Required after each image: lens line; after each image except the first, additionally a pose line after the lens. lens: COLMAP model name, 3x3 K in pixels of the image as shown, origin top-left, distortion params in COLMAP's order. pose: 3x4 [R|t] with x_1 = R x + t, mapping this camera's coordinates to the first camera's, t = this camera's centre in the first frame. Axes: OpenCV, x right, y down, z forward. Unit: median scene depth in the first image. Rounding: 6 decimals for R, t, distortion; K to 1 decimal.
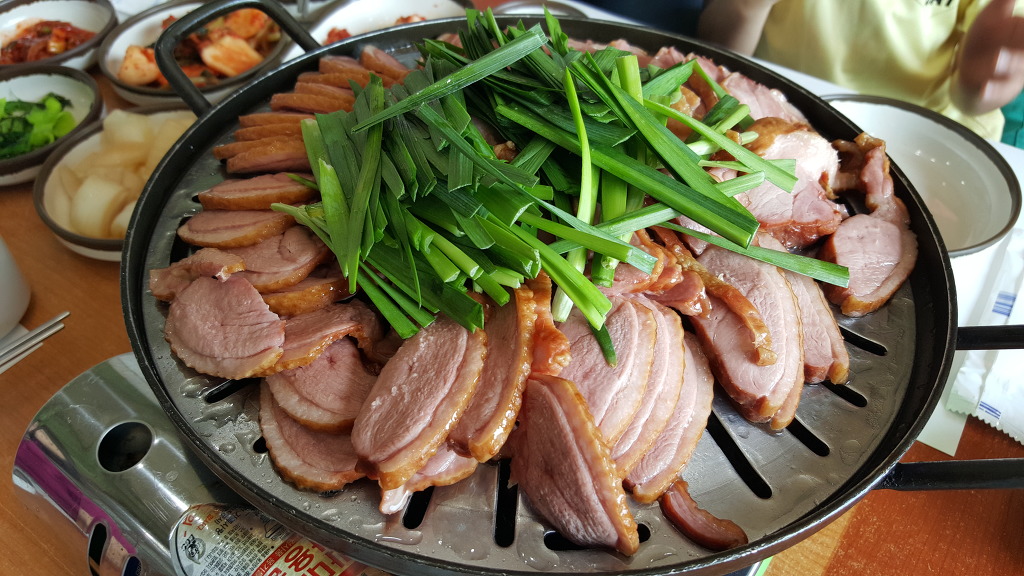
lens RADIAL K [[856.4, 0, 578.5], [0, 856.4, 288.1], [0, 0, 1]] dist [0.011045, -0.007541]
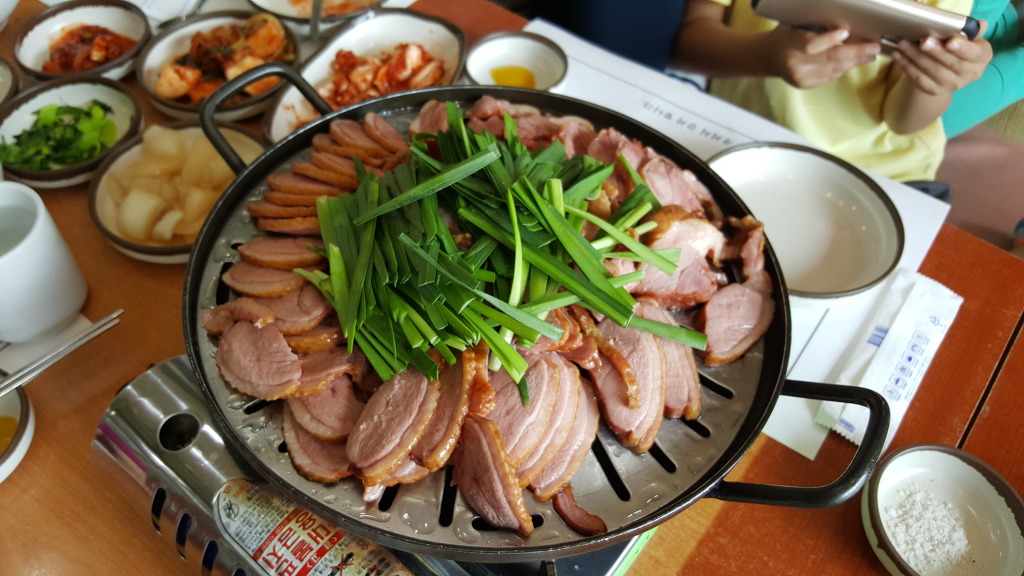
lens RADIAL K [[856.4, 0, 578.5], [0, 856.4, 288.1], [0, 0, 1]] dist [0.011045, -0.007541]
pose [[0.998594, 0.052430, 0.007844, 0.097598], [-0.052831, 0.996469, 0.065253, -0.193222], [-0.004395, -0.065575, 0.997838, -0.408102]]
